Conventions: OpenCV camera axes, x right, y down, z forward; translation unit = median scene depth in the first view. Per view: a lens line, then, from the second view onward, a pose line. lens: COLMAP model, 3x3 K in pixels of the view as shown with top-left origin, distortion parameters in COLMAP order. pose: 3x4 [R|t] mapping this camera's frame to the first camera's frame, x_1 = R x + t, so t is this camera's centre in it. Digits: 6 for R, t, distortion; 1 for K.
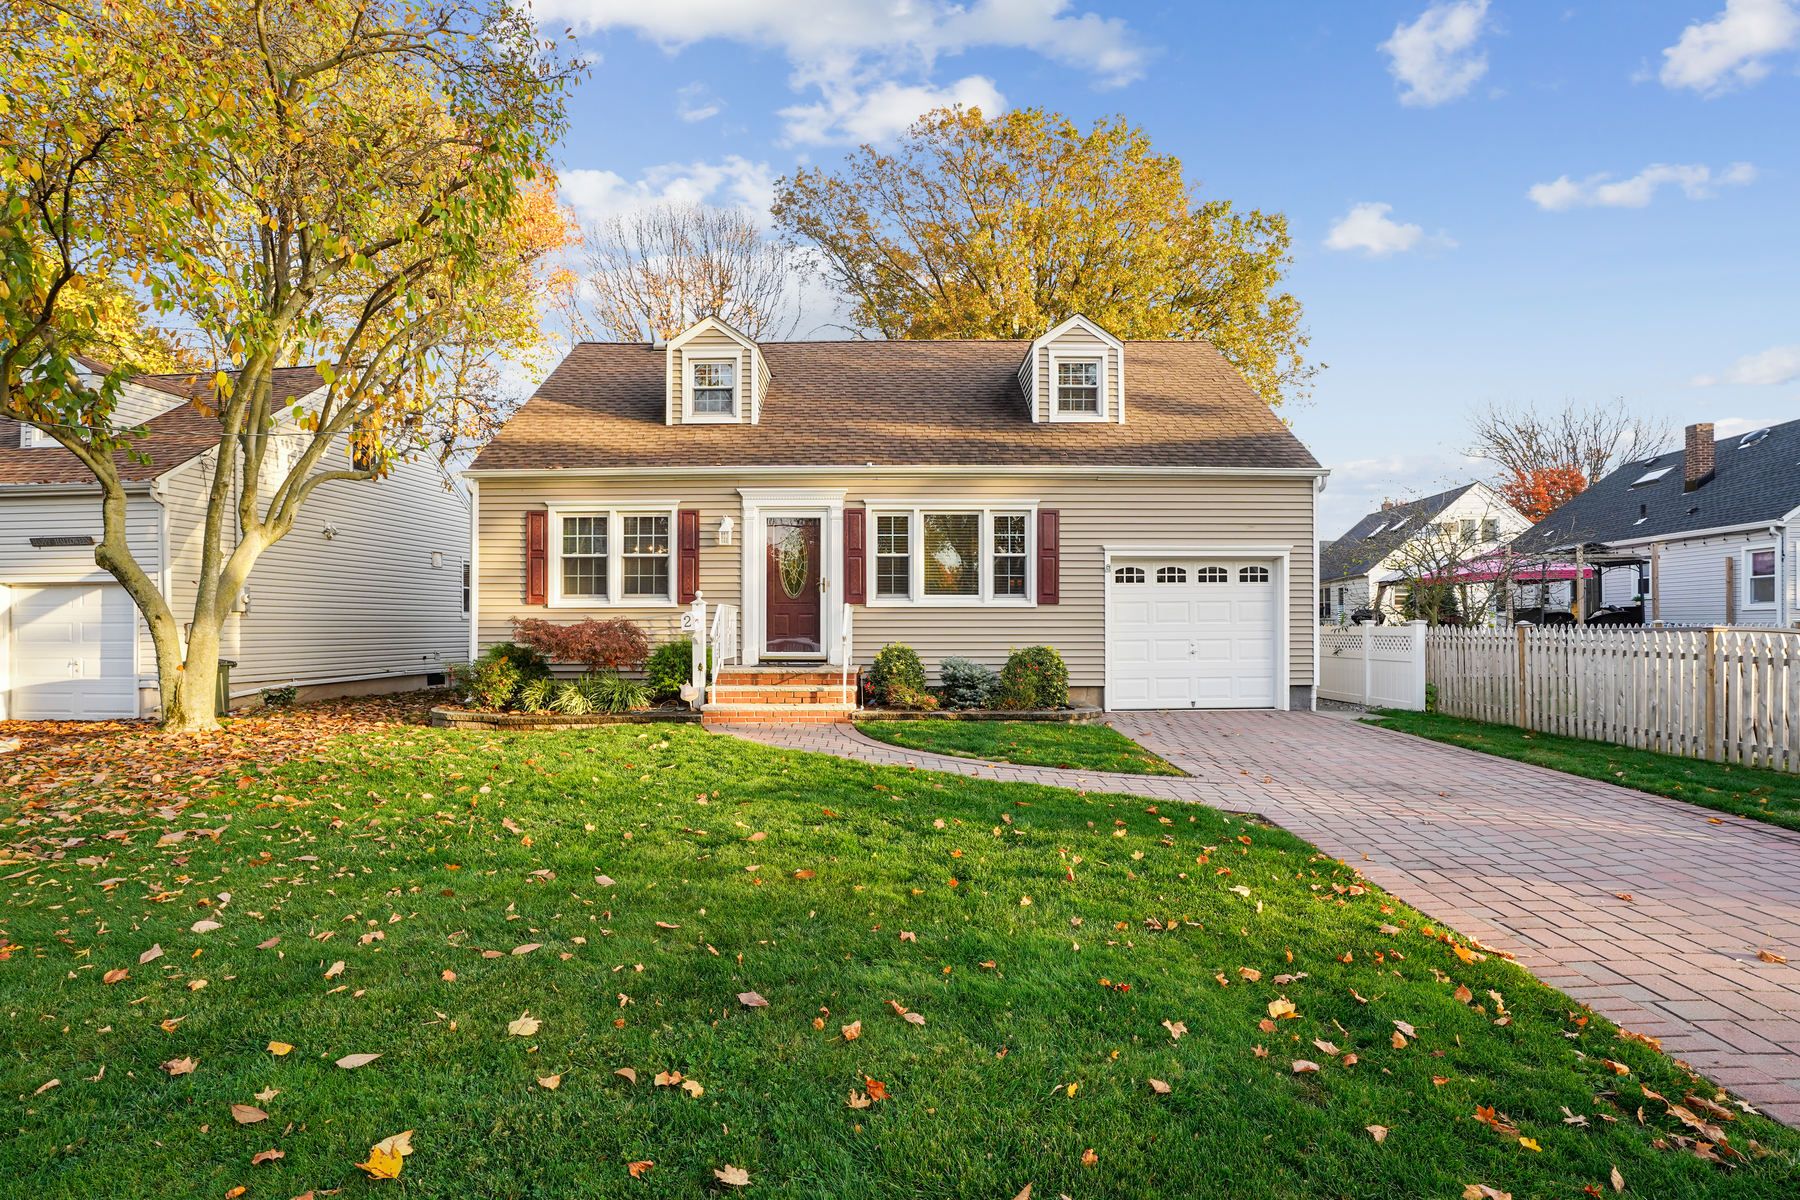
lens RADIAL K [[876.5, 0, 895.5], [0, 876.5, 620.6], [0, 0, 1]] dist [-0.057292, 0.025605]
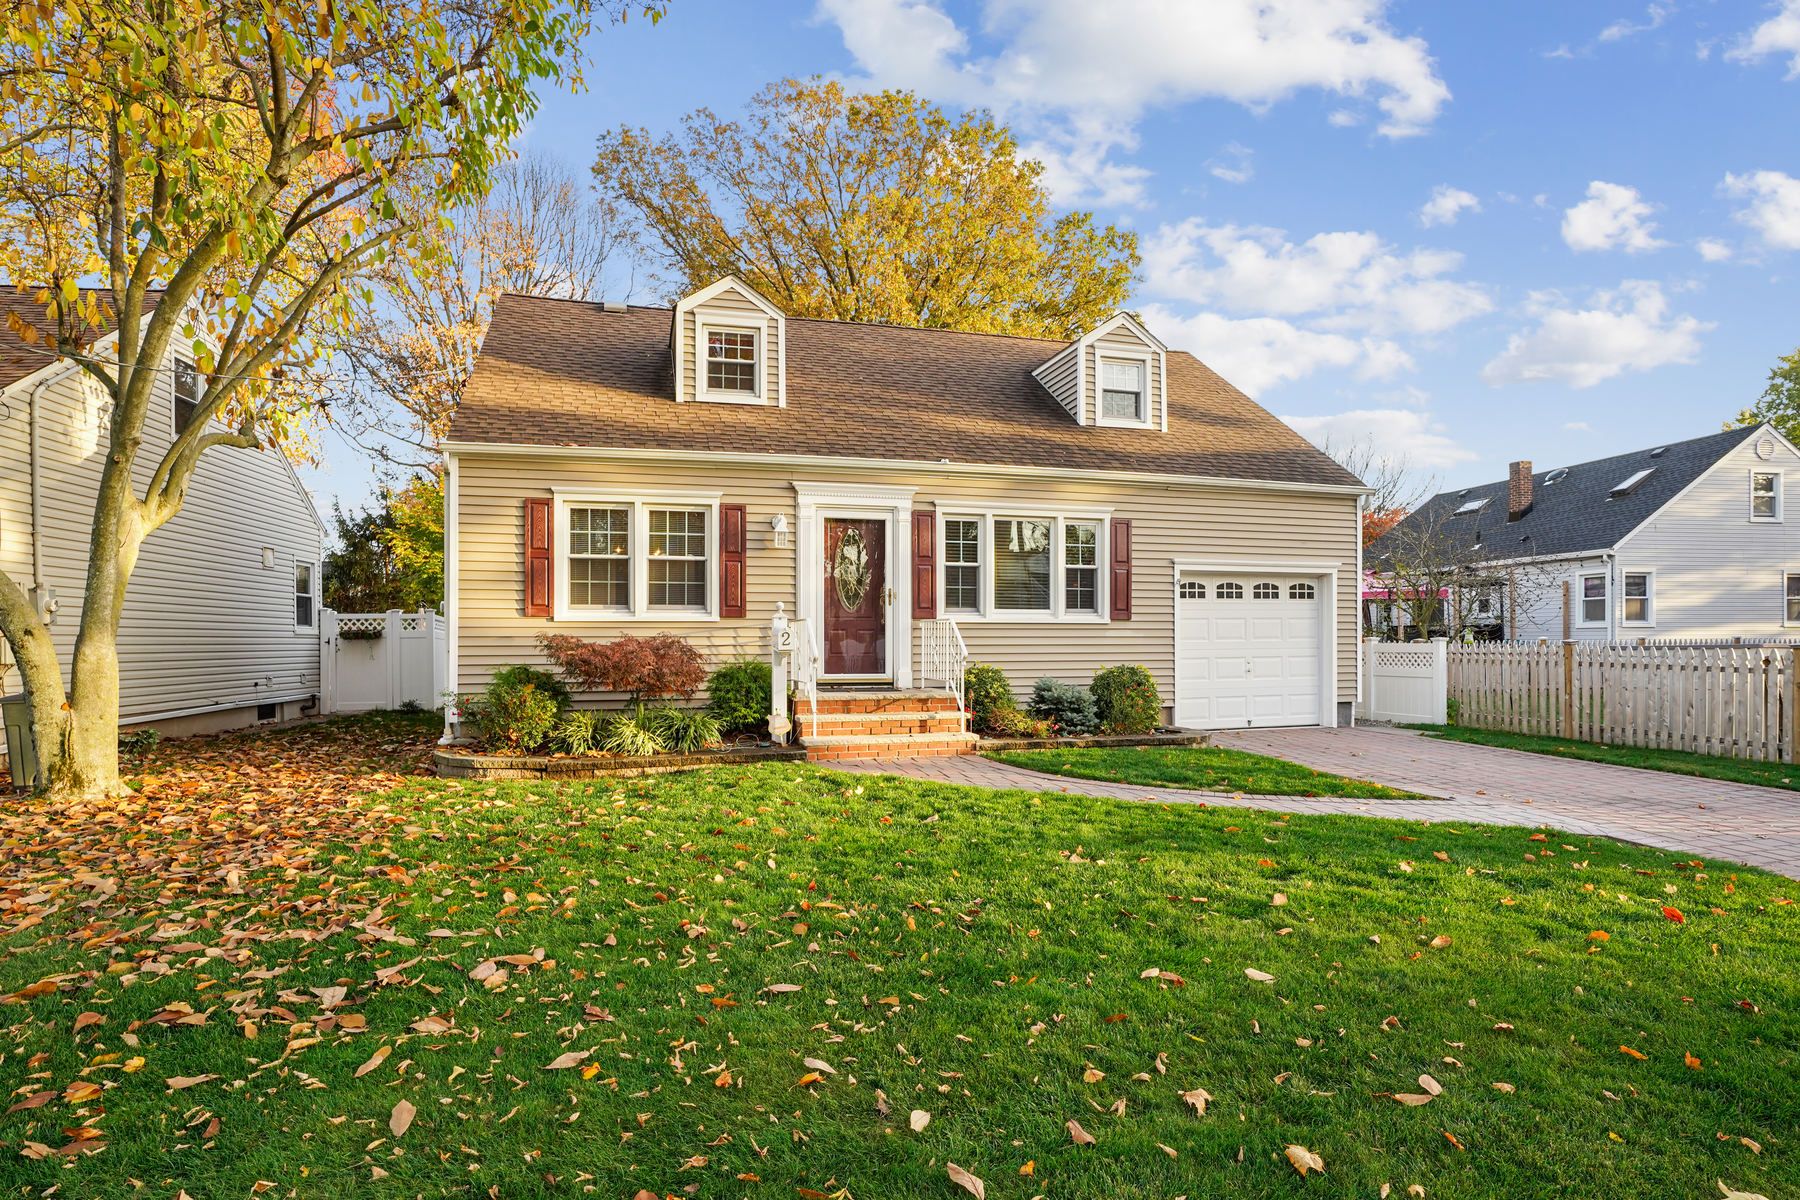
lens RADIAL K [[927.1, 0, 899.7], [0, 927.1, 639.6], [0, 0, 1]] dist [-0.051295, 0.024687]
pose [[0.966307, -0.000038, 0.257392, -0.309871], [-0.001103, 0.999990, 0.004286, -0.001855], [-0.257389, -0.004425, 0.966298, 0.104612]]
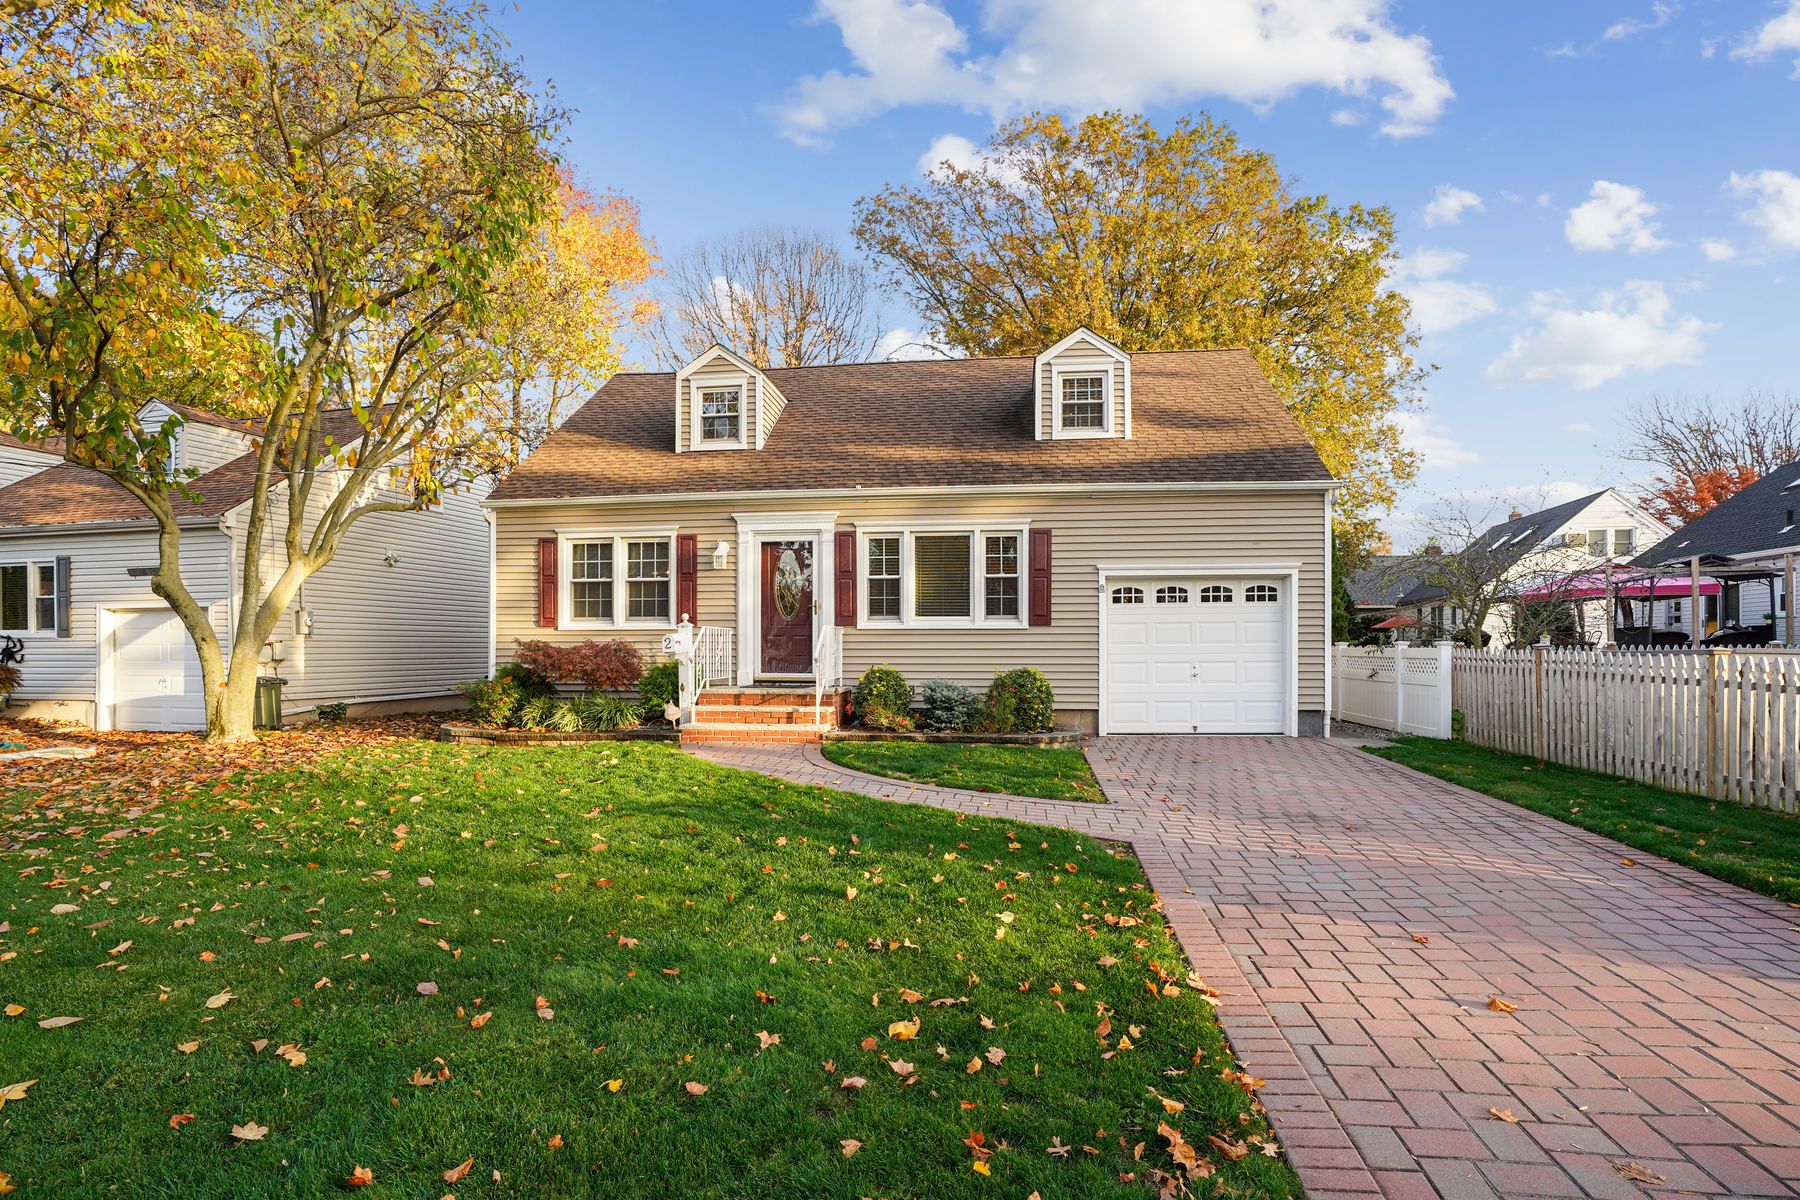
lens RADIAL K [[887.2, 0, 901.5], [0, 887.2, 644.1], [0, 0, 1]] dist [-0.056882, 0.026625]
pose [[0.992464, -0.000207, -0.122535, 0.142432], [0.000613, 0.999994, 0.003271, -0.001118], [0.122534, -0.003321, 0.992459, -0.005777]]
